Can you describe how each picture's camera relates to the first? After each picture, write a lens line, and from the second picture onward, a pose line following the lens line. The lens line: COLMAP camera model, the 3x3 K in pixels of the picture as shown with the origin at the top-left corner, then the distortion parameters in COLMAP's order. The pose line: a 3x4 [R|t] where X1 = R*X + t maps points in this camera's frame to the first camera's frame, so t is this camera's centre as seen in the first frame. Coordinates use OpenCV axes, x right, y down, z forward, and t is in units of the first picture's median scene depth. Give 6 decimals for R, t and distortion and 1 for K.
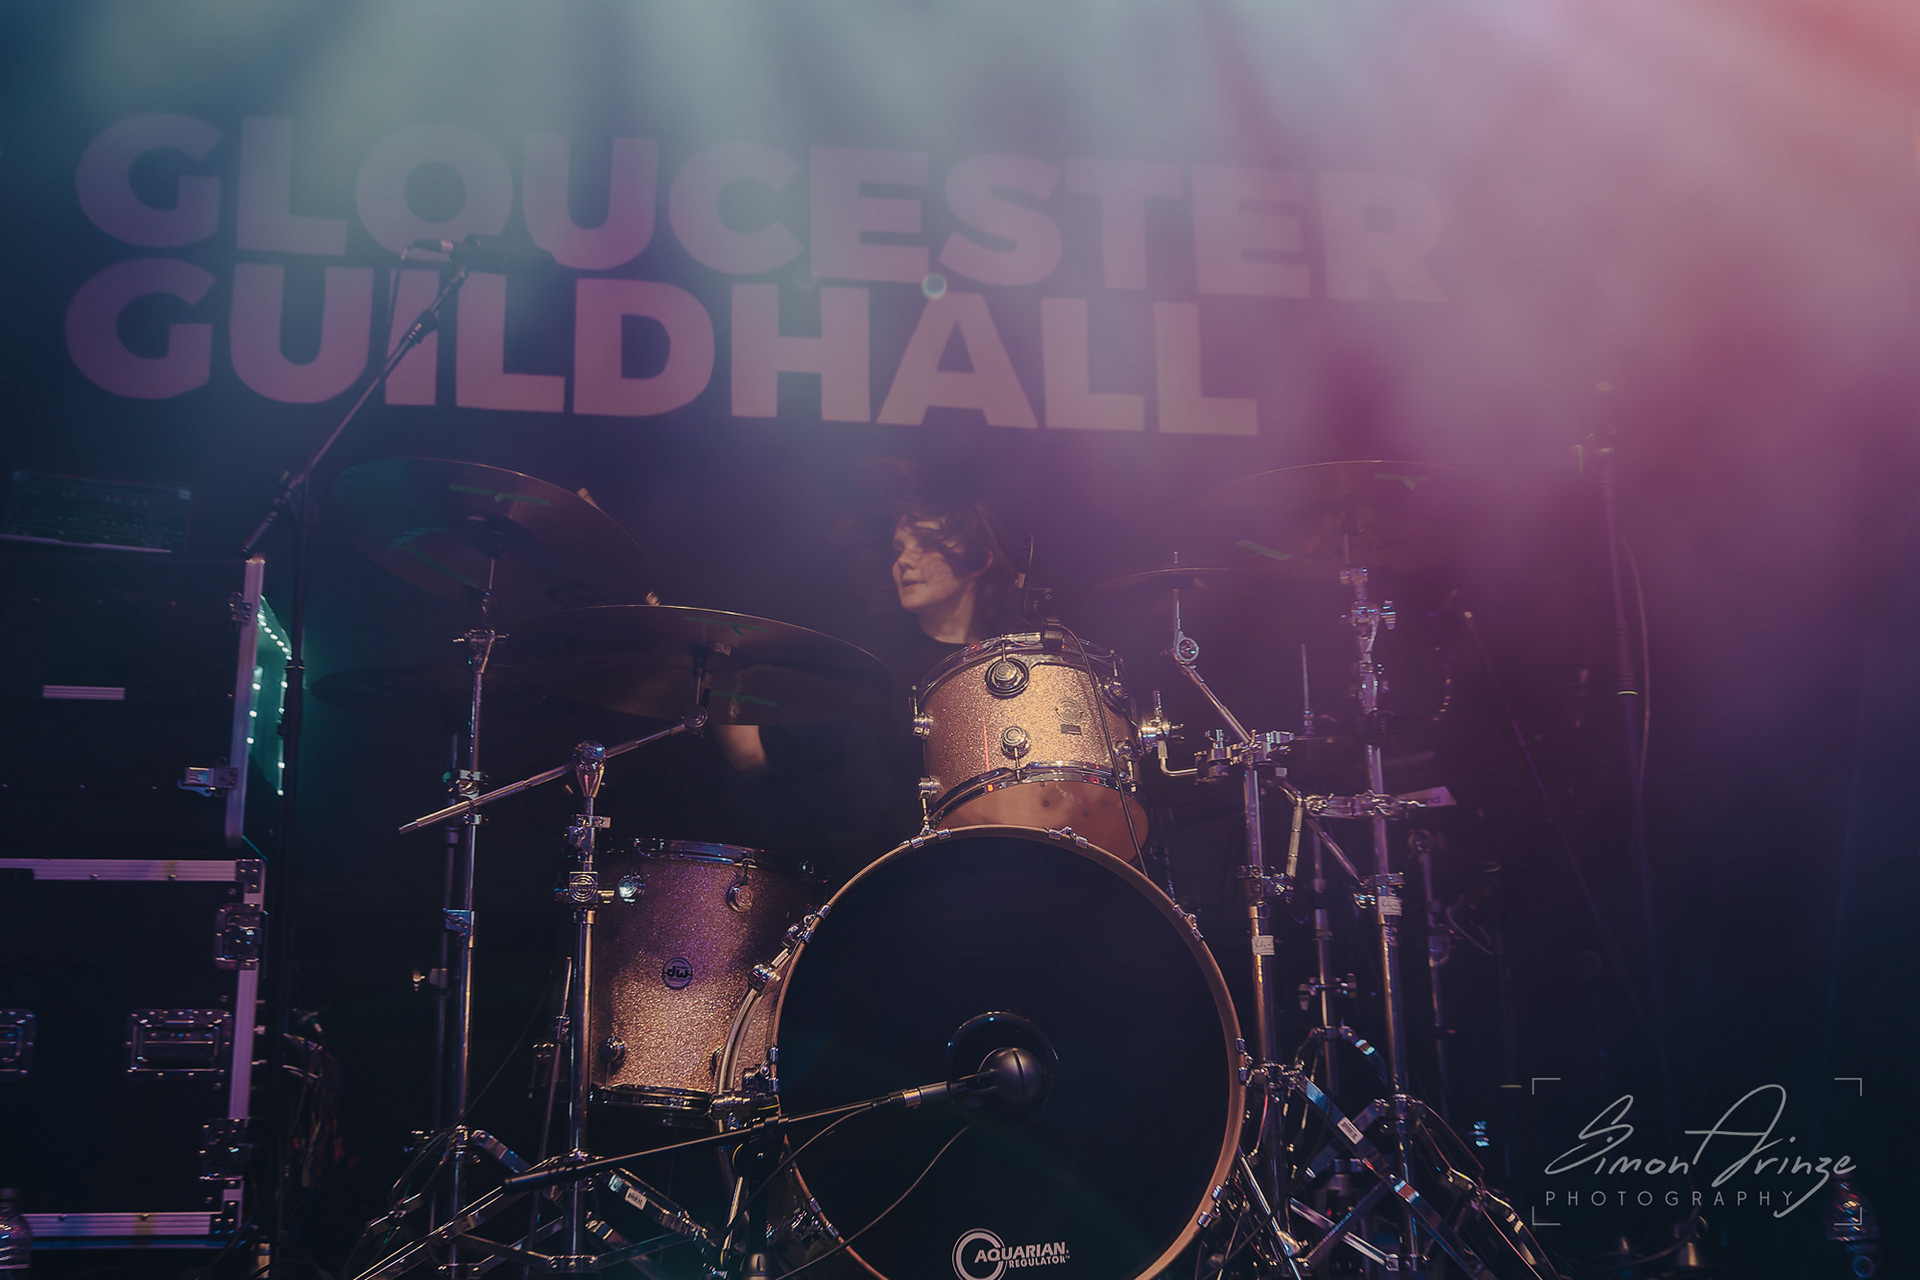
lens RADIAL K [[2375.4, 0, 902.2], [0, 2375.4, 461.9], [0, 0, 1]] dist [-0.002898, -0.012050]
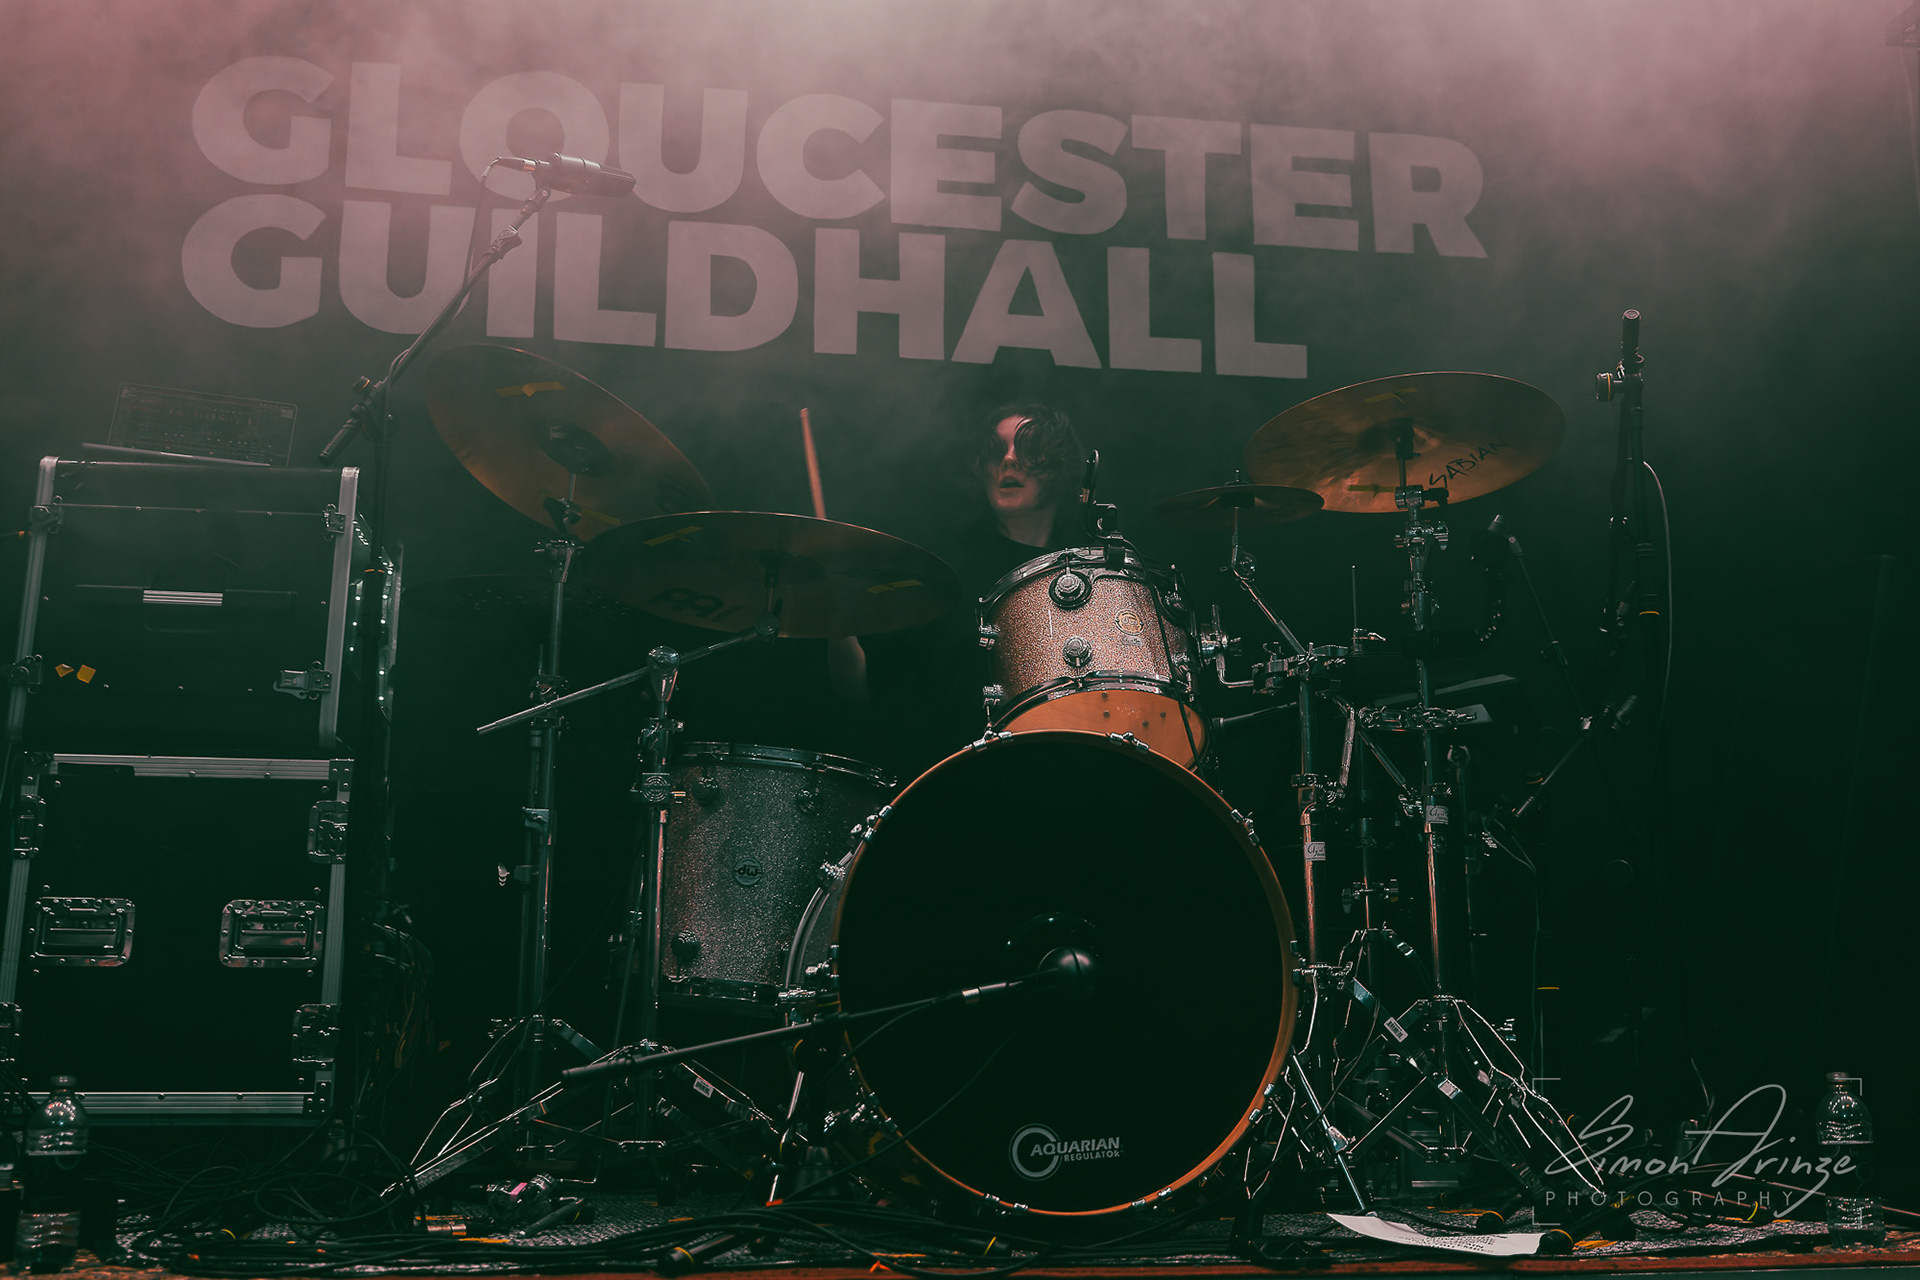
lens RADIAL K [[2066.1, 0, 996.0], [0, 2066.1, 544.3], [0, 0, 1]] dist [-0.010805, -0.007473]
pose [[0.999884, 0.012631, 0.008549, 0.004079], [-0.013069, 0.998498, 0.053213, 0.023707], [-0.007864, -0.053319, 0.998547, 0.108962]]
